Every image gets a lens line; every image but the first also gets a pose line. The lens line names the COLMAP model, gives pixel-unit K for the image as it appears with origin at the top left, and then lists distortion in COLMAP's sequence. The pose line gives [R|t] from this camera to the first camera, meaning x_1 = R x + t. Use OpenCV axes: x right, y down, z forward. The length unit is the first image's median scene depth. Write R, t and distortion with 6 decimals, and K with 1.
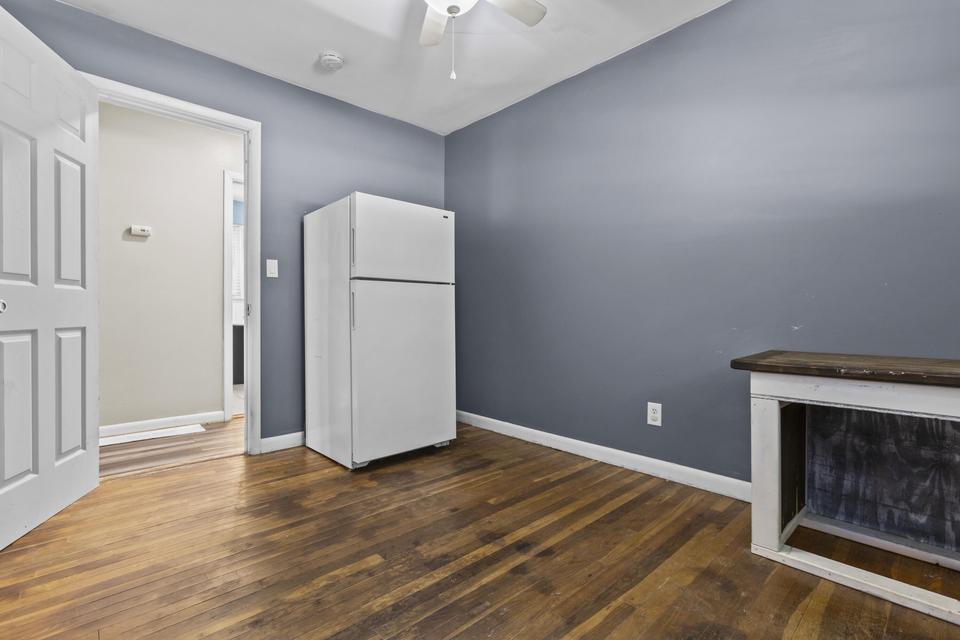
lens RADIAL K [[447.3, 0, 480.0], [0, 447.3, 320.0], [0, 0, 1]] dist [0.001440, 0.000152]
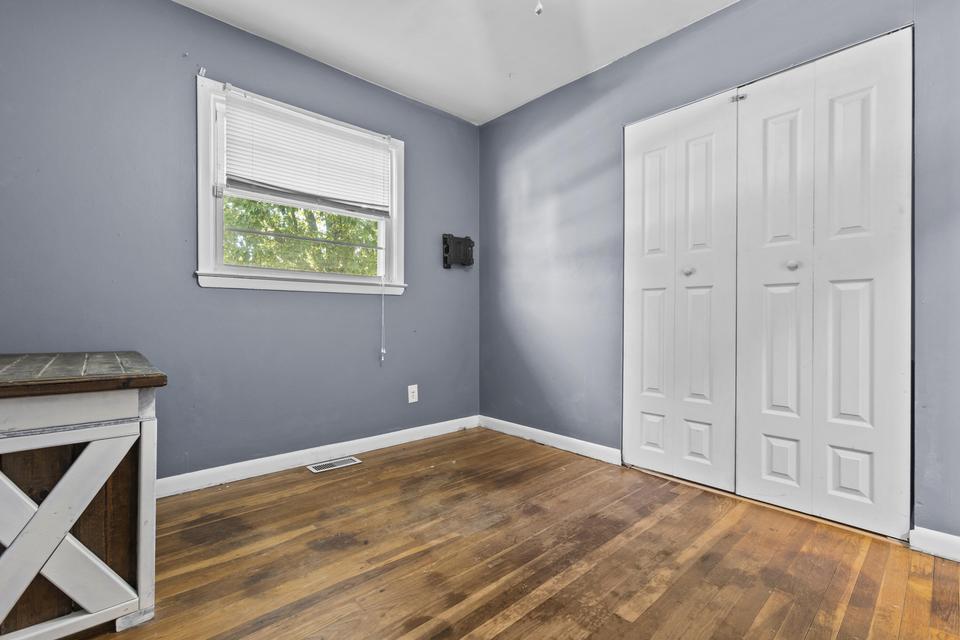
lens RADIAL K [[436.7, 0, 476.7], [0, 436.7, 316.0], [0, 0, 1]] dist [-0.001468, 0.001548]
pose [[-0.999930, -0.006517, 0.009837, 0.042360], [-0.006528, 0.999978, -0.001131, -0.010501], [-0.009829, -0.001195, -0.999951, 2.006701]]
